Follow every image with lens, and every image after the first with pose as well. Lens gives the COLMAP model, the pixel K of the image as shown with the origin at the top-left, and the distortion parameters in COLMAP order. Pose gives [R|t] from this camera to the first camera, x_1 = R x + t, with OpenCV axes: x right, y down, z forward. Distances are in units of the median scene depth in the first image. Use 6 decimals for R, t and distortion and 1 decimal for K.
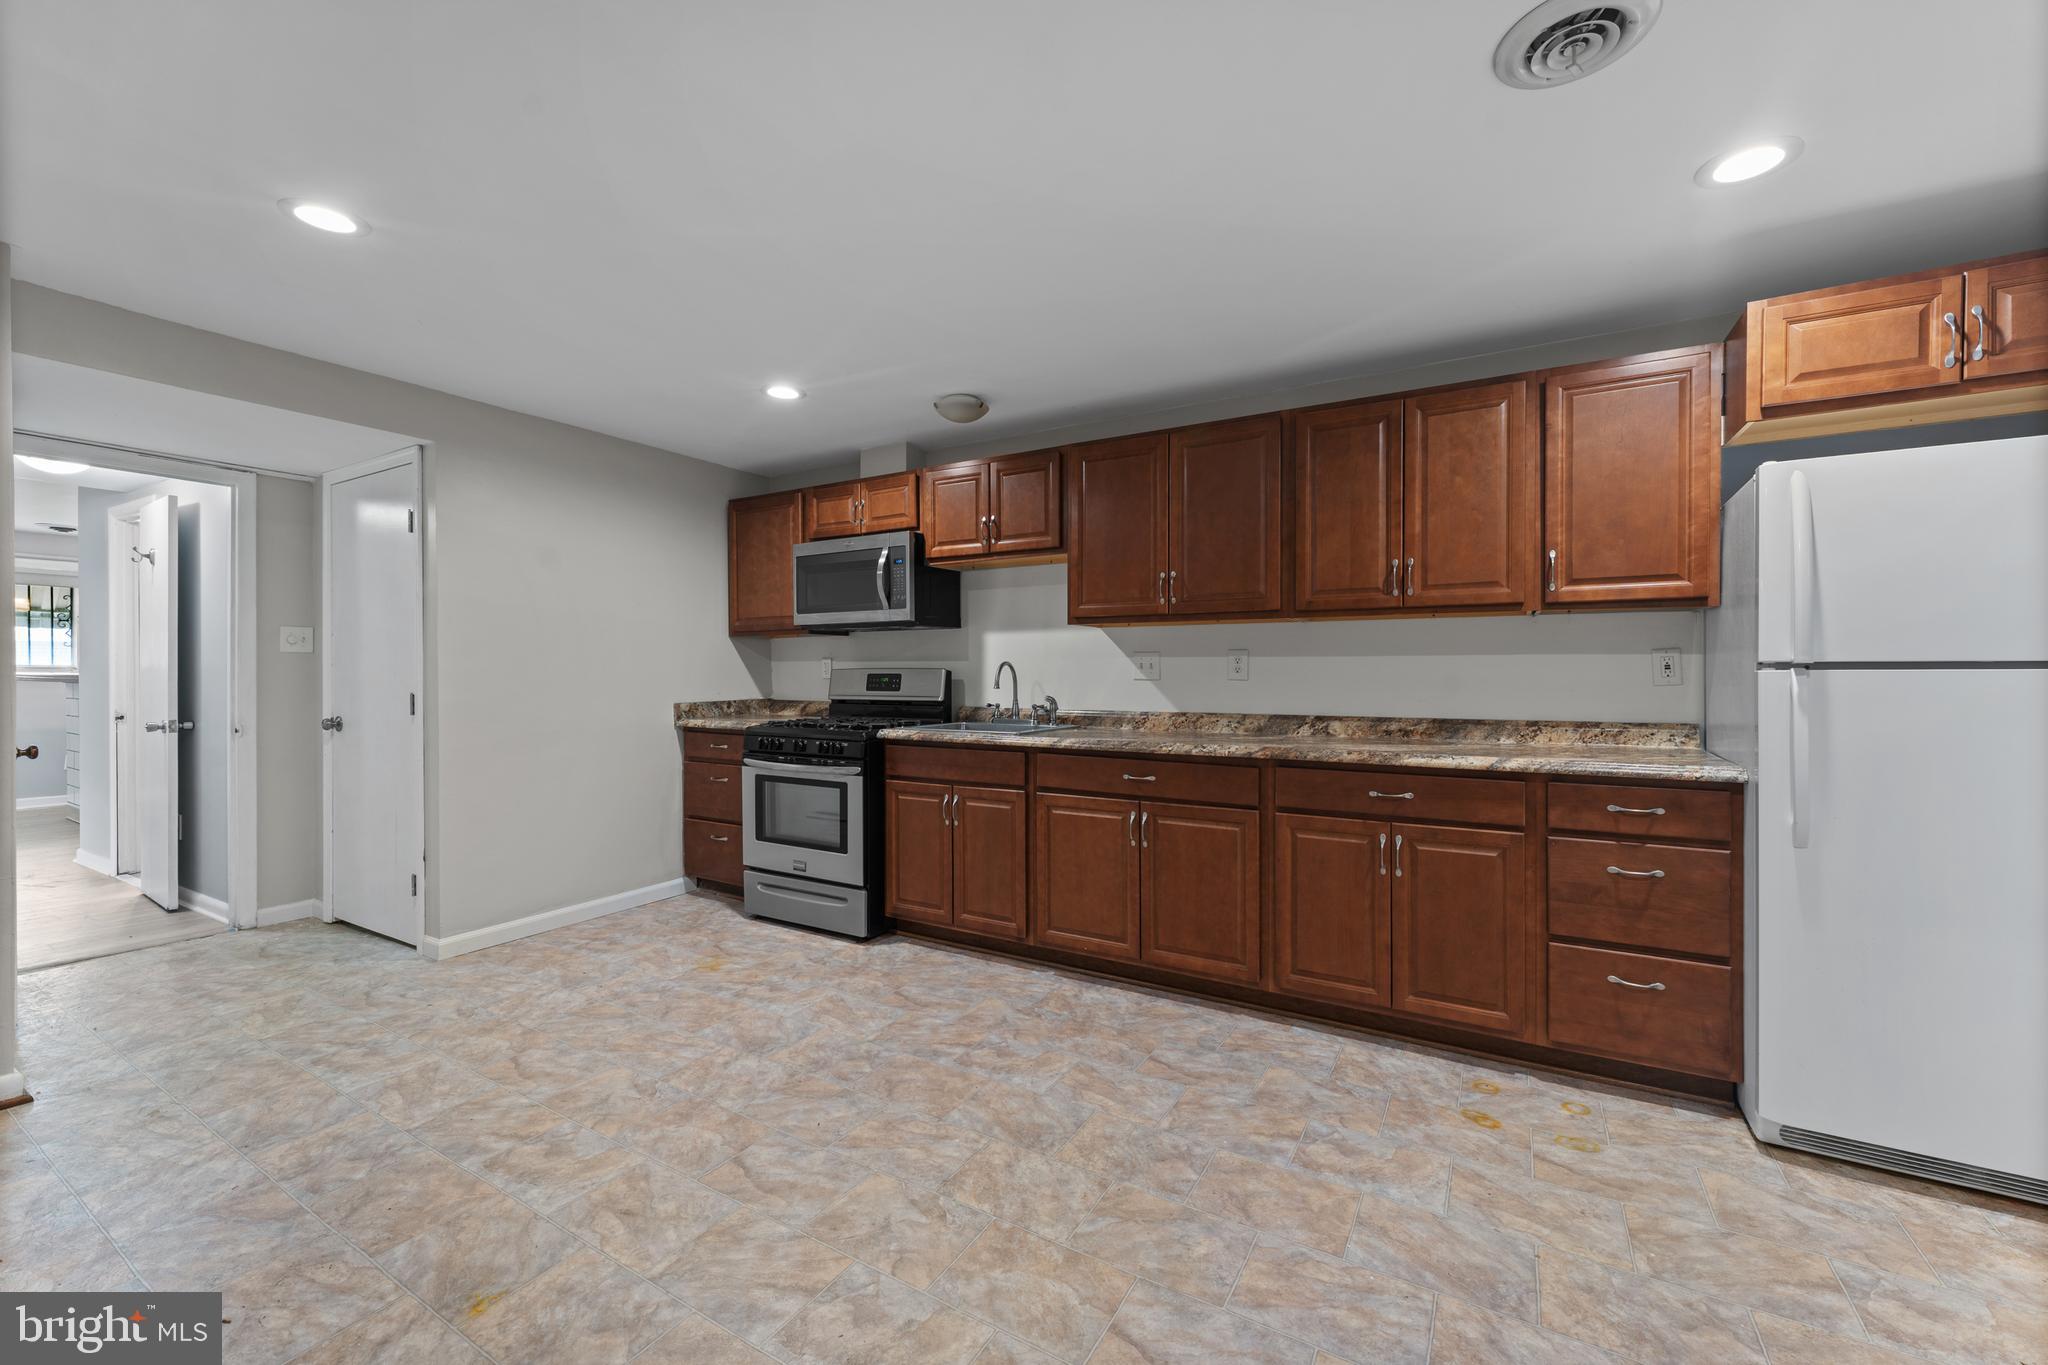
lens RADIAL K [[830.7, 0, 1032.6], [0, 830.7, 671.6], [0, 0, 1]] dist [-0.000744, 0.000447]
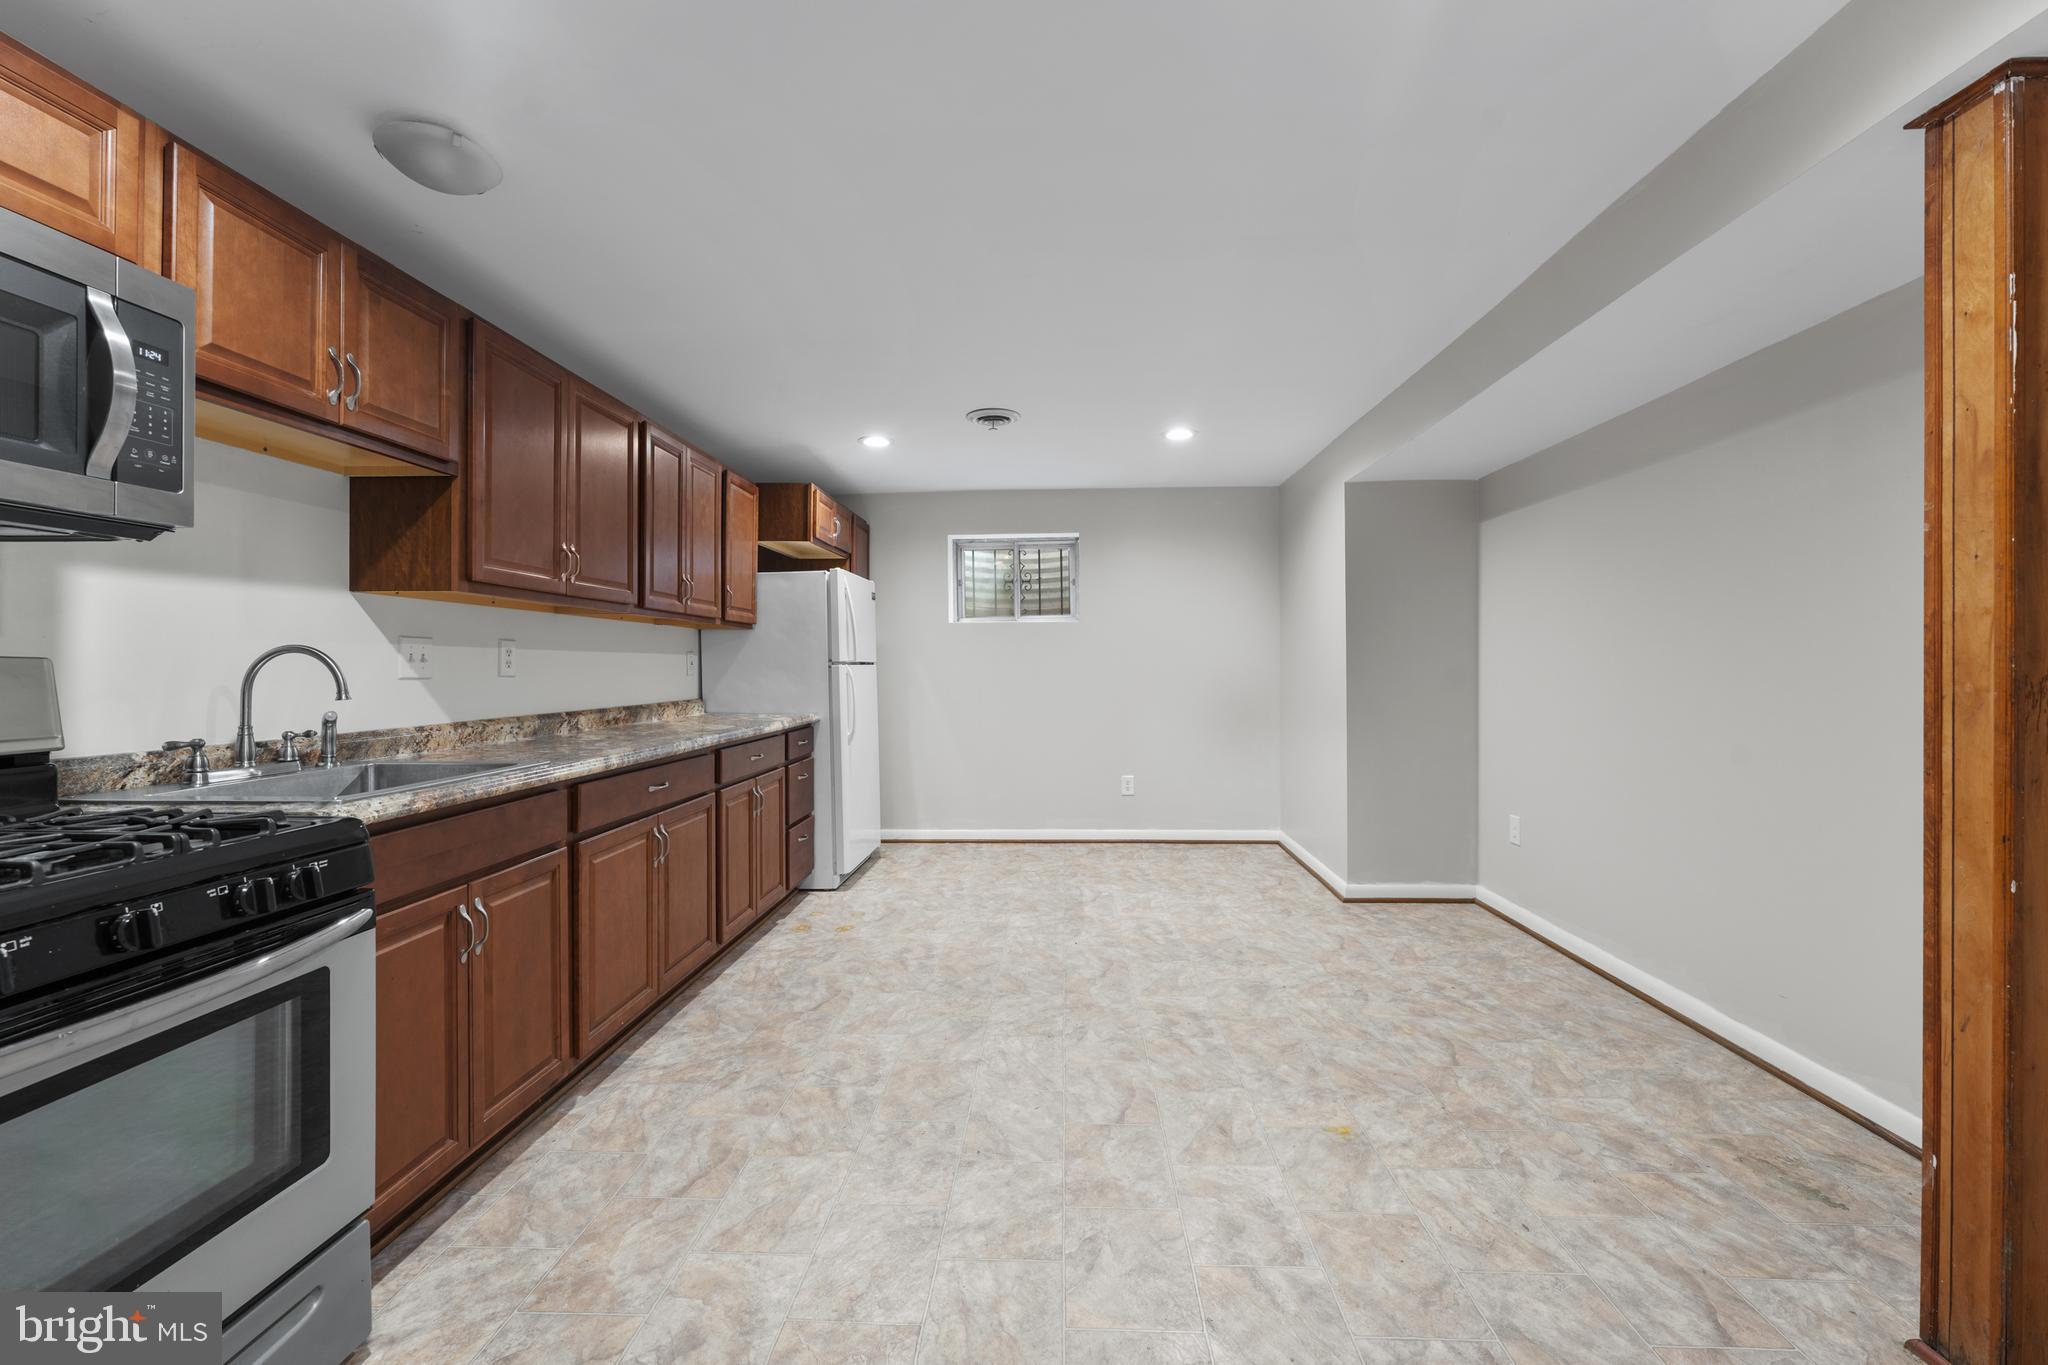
lens RADIAL K [[830.7, 0, 1030.9], [0, 830.7, 669.2], [0, 0, 1]] dist [-0.000744, 0.000447]
pose [[-0.475428, -0.001015, 0.879754, -0.918383], [0.004928, 0.999981, 0.003817, 0.003029], [-0.879741, 0.006150, -0.475413, 1.188256]]
